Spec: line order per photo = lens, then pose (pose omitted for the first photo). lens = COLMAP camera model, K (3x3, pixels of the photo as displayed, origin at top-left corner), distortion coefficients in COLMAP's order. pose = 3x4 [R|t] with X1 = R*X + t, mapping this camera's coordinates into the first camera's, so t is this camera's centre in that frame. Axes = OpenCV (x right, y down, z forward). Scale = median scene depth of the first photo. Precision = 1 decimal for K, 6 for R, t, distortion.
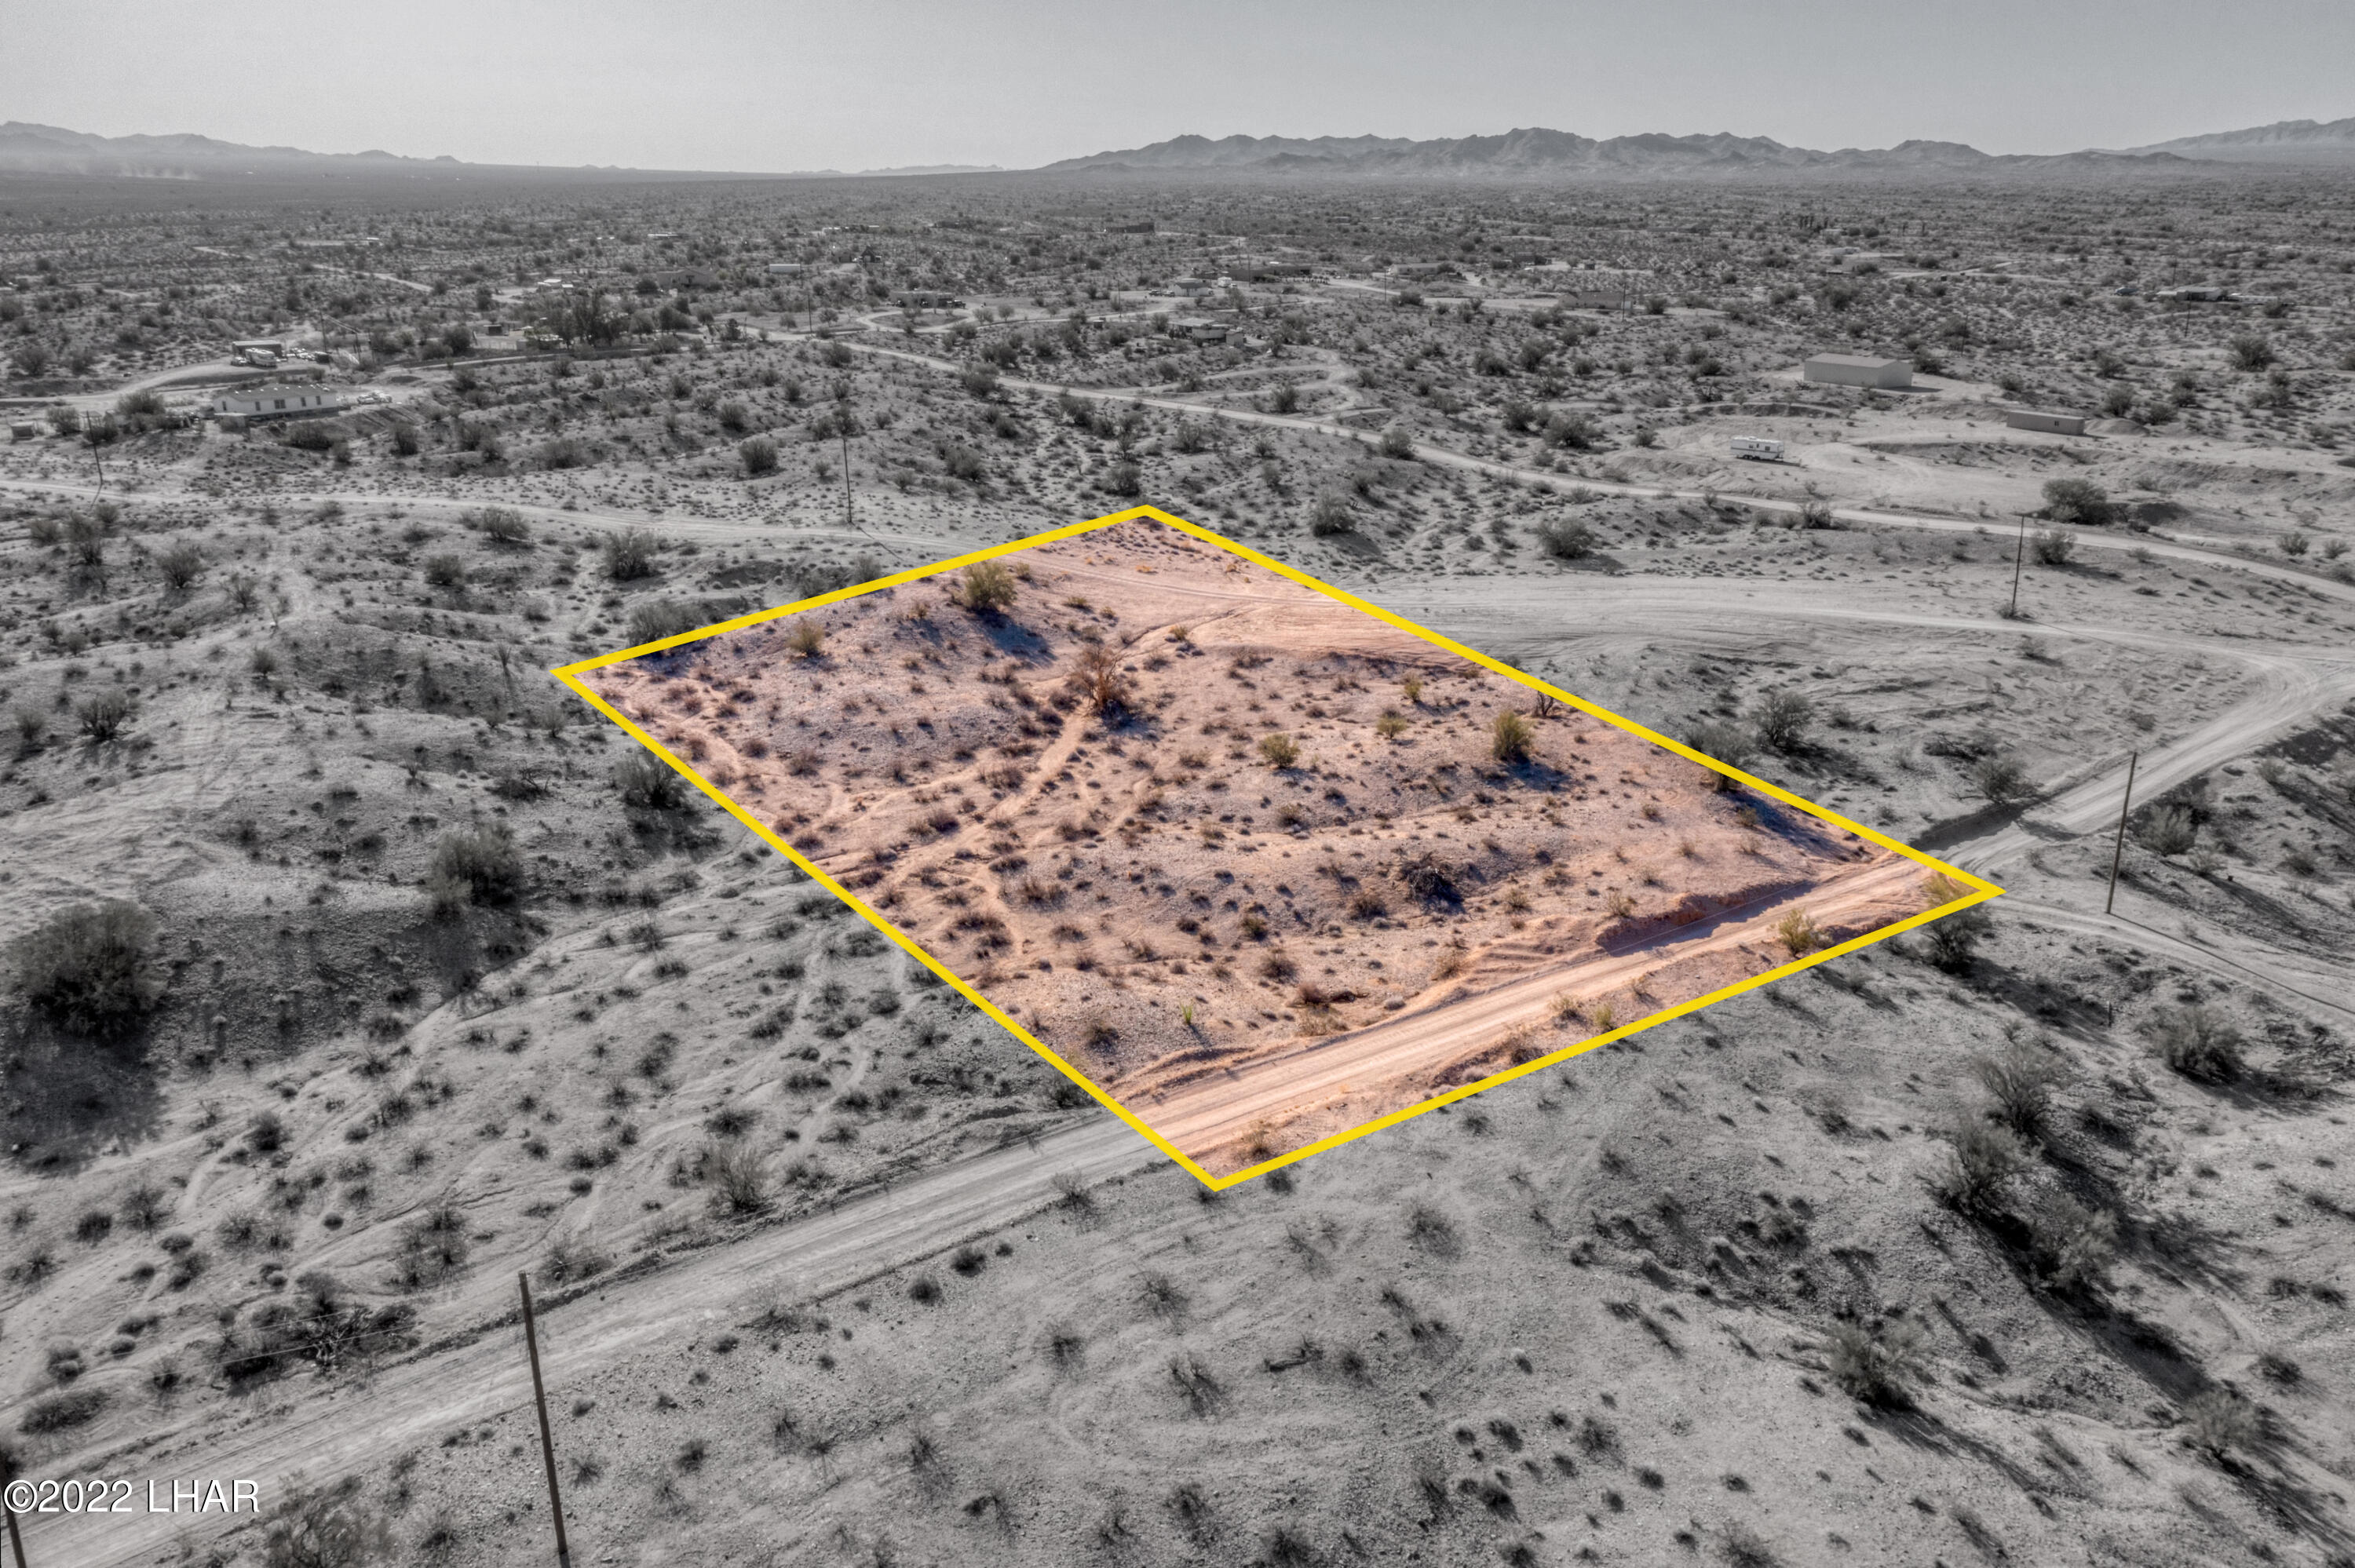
lens RADIAL K [[1873.8, 0, 1197.6], [0, 1873.8, 787.8], [0, 0, 1]] dist [0.012006, 0.007435]
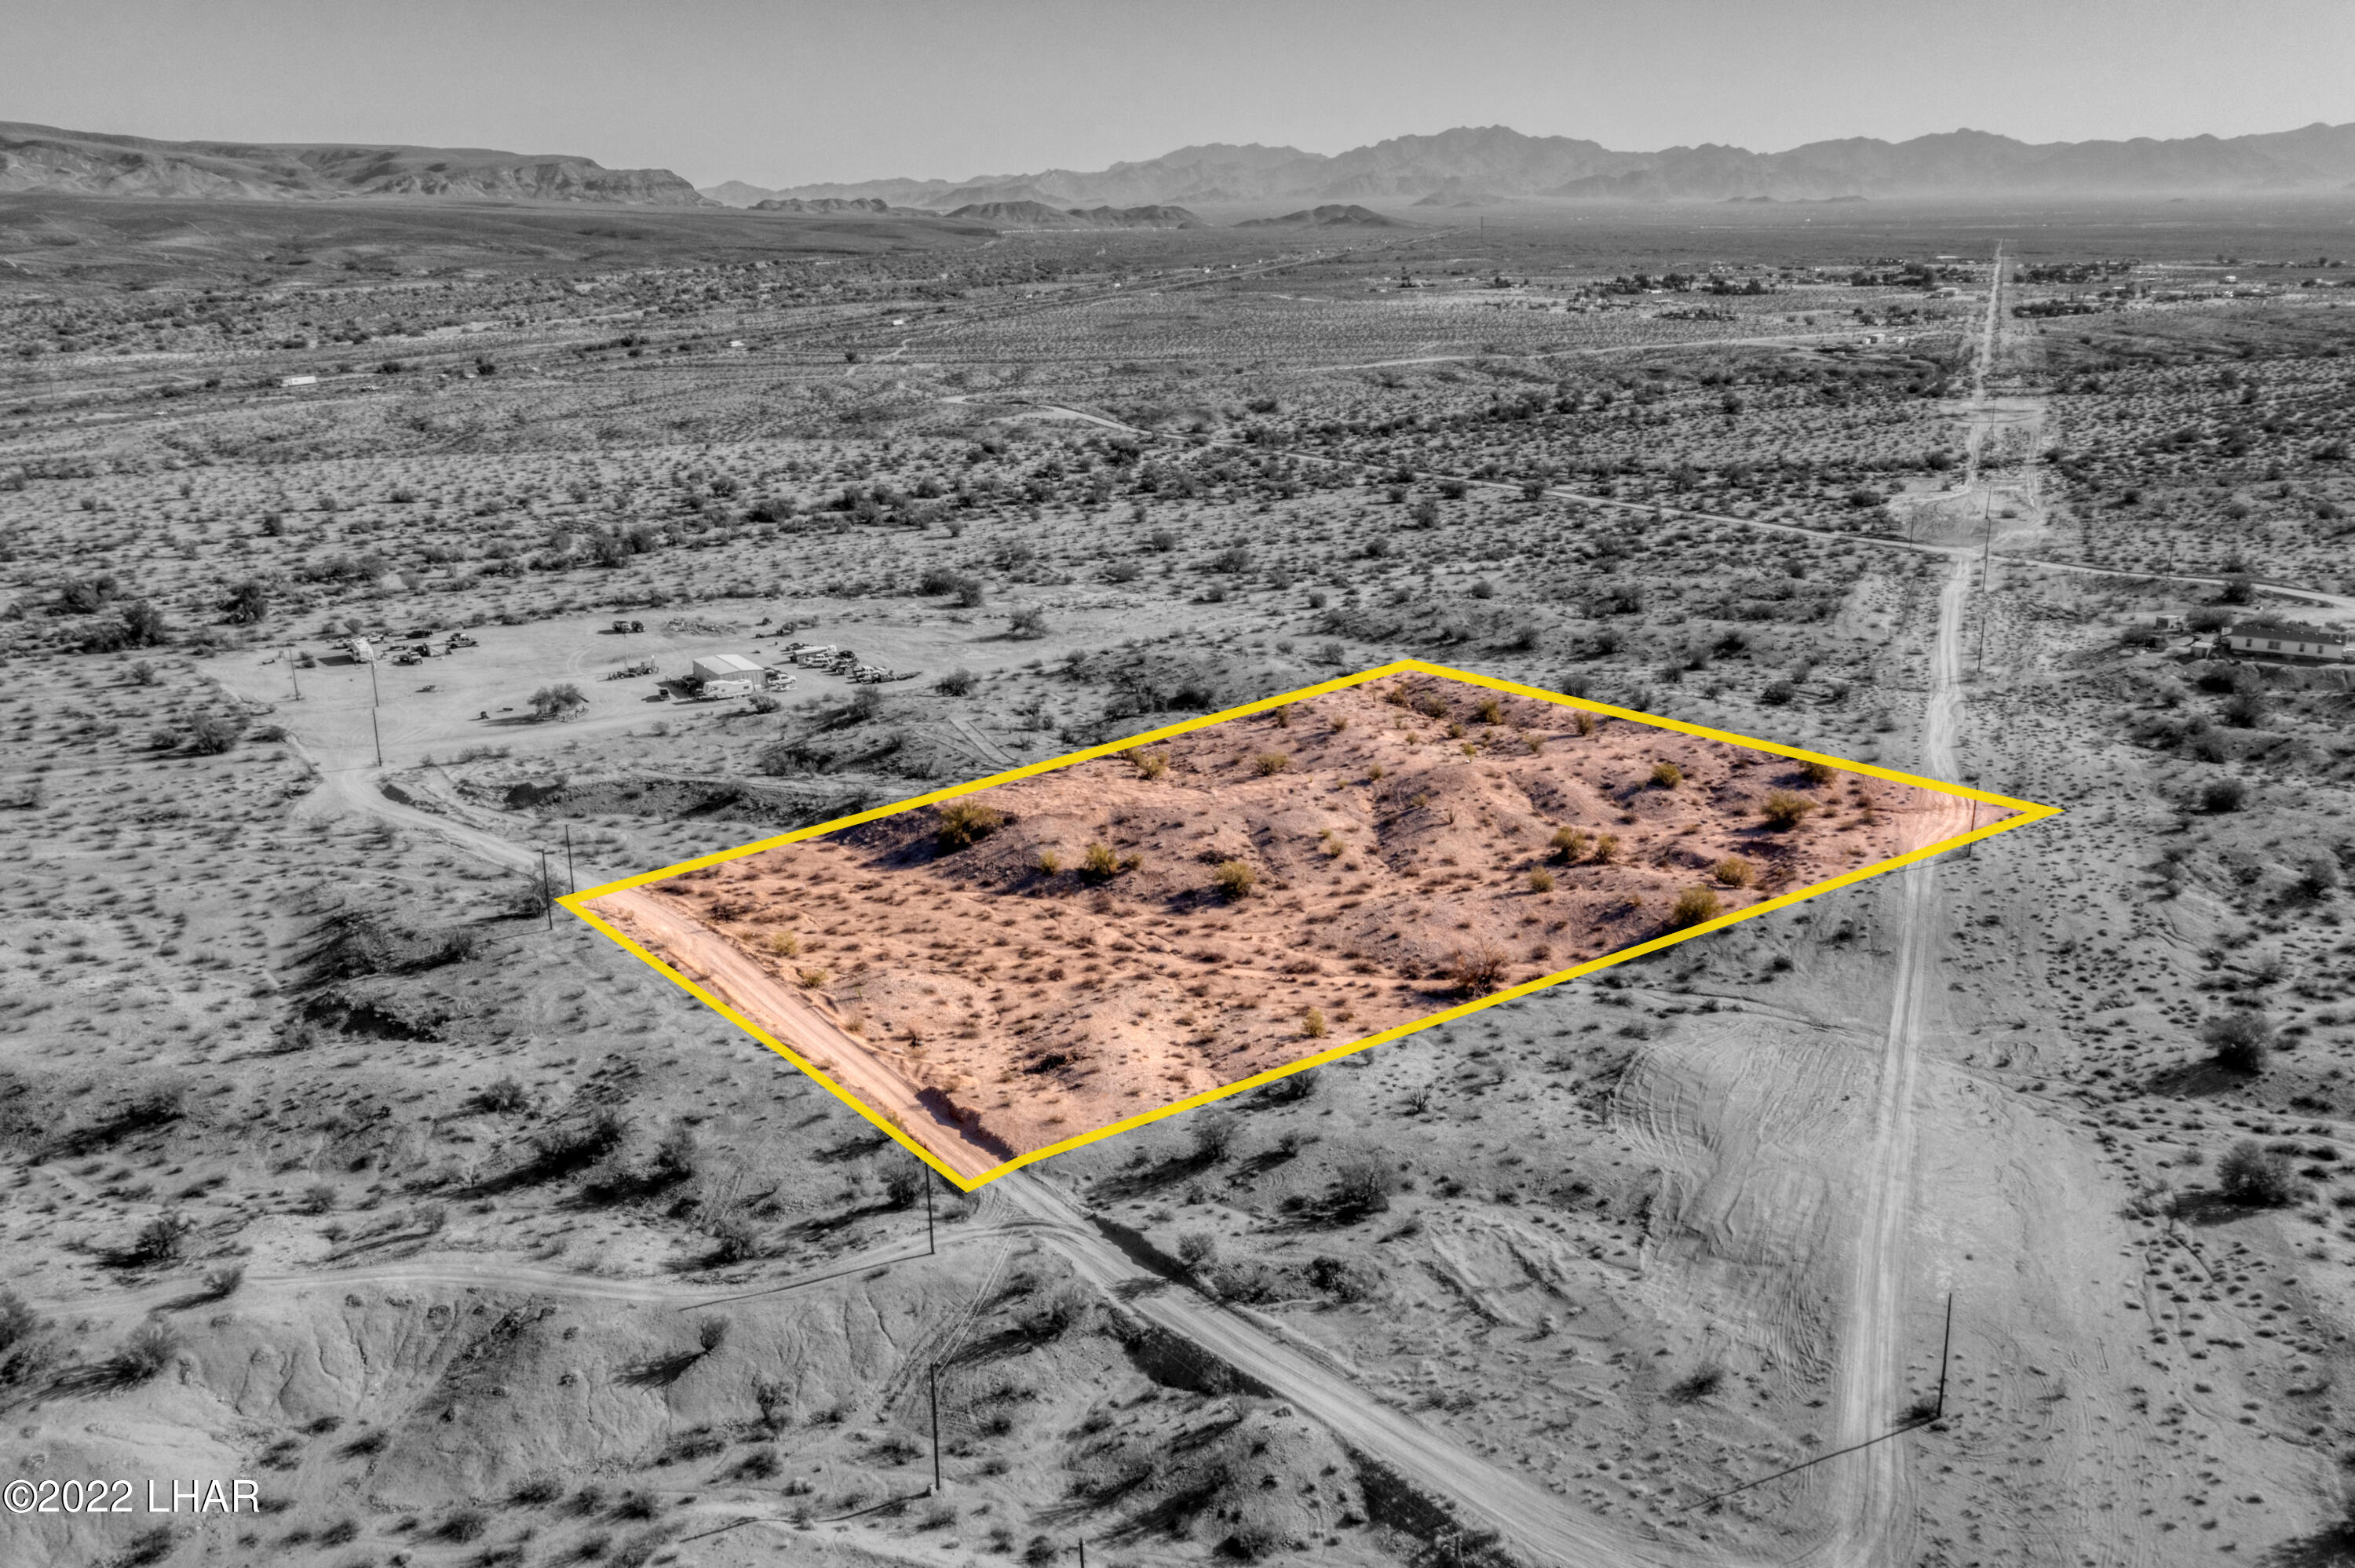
lens RADIAL K [[1873.8, 0, 1171.1], [0, 1873.8, 767.6], [0, 0, 1]] dist [0.012006, 0.007435]
pose [[0.001007, 0.277496, -0.960726, 1.859696], [-0.307554, 0.914247, 0.263749, -0.739827], [0.951530, 0.295210, 0.086265, 1.018335]]
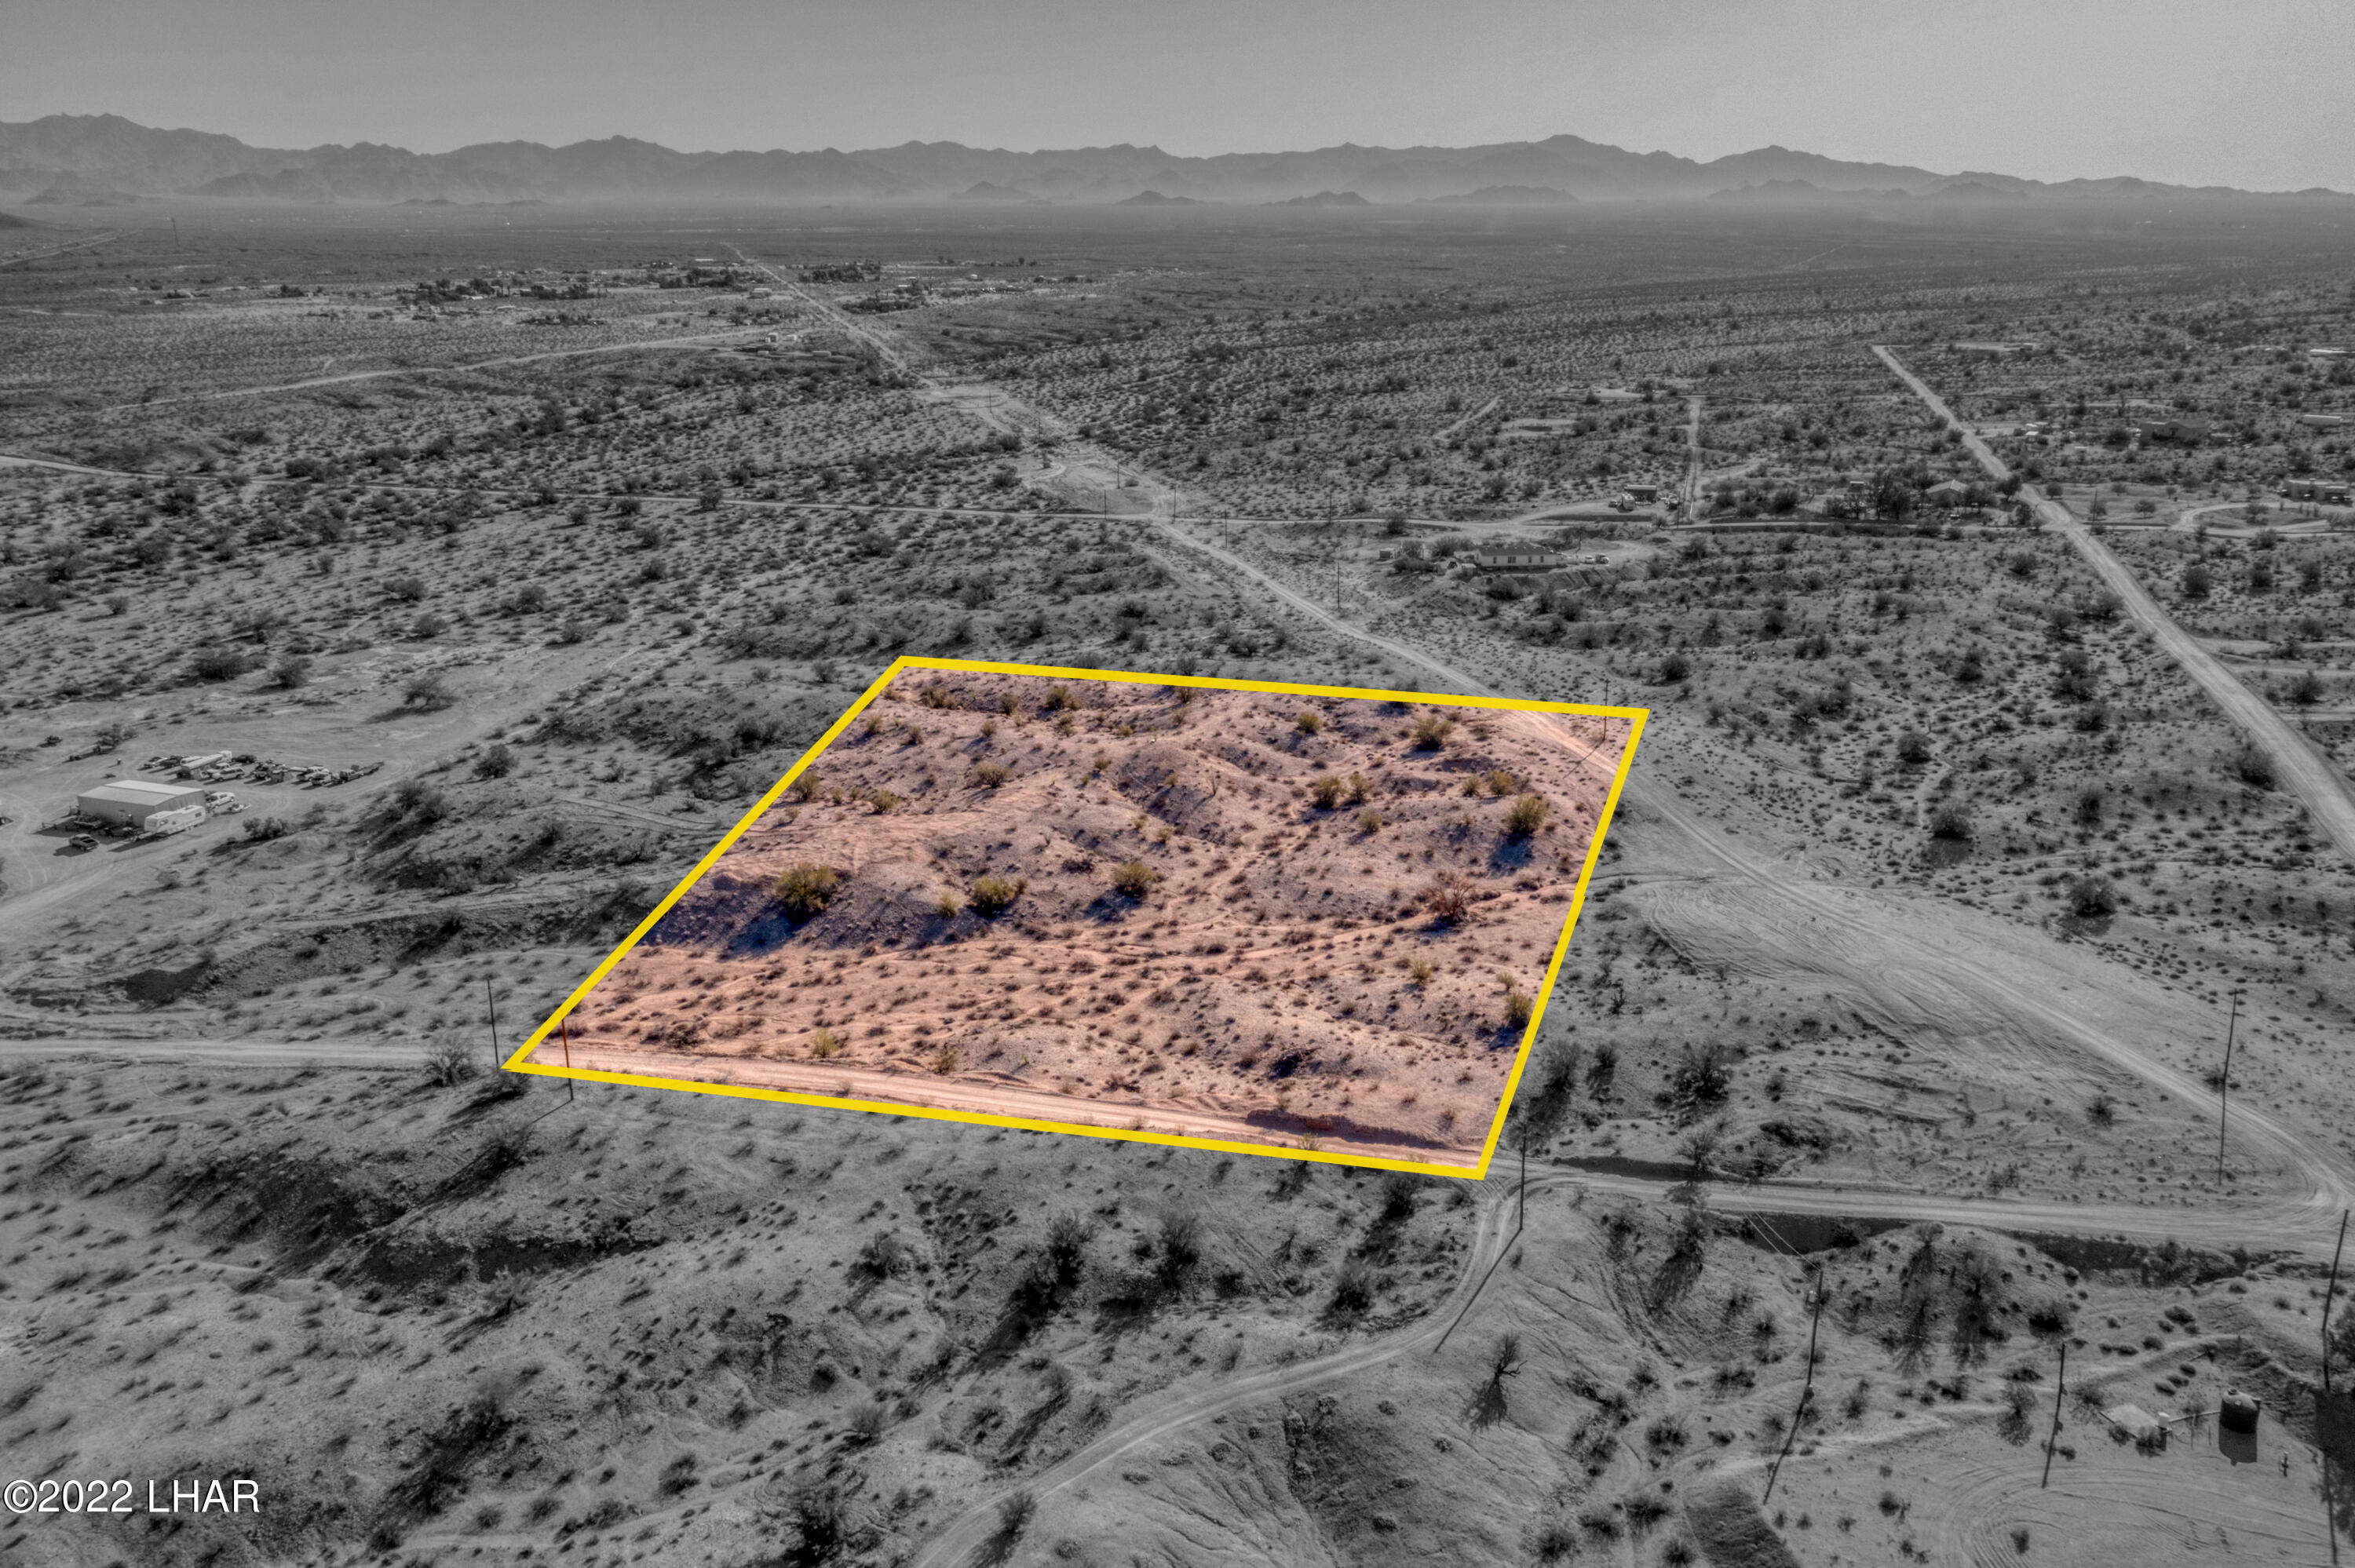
lens RADIAL K [[1873.8, 0, 1174.8], [0, 1873.8, 797.5], [0, 0, 1]] dist [0.012006, 0.007435]
pose [[0.610484, 0.228397, -0.758383, 1.441625], [-0.240403, 0.965780, 0.097338, -0.353906], [0.754663, 0.122894, 0.644501, -0.176724]]
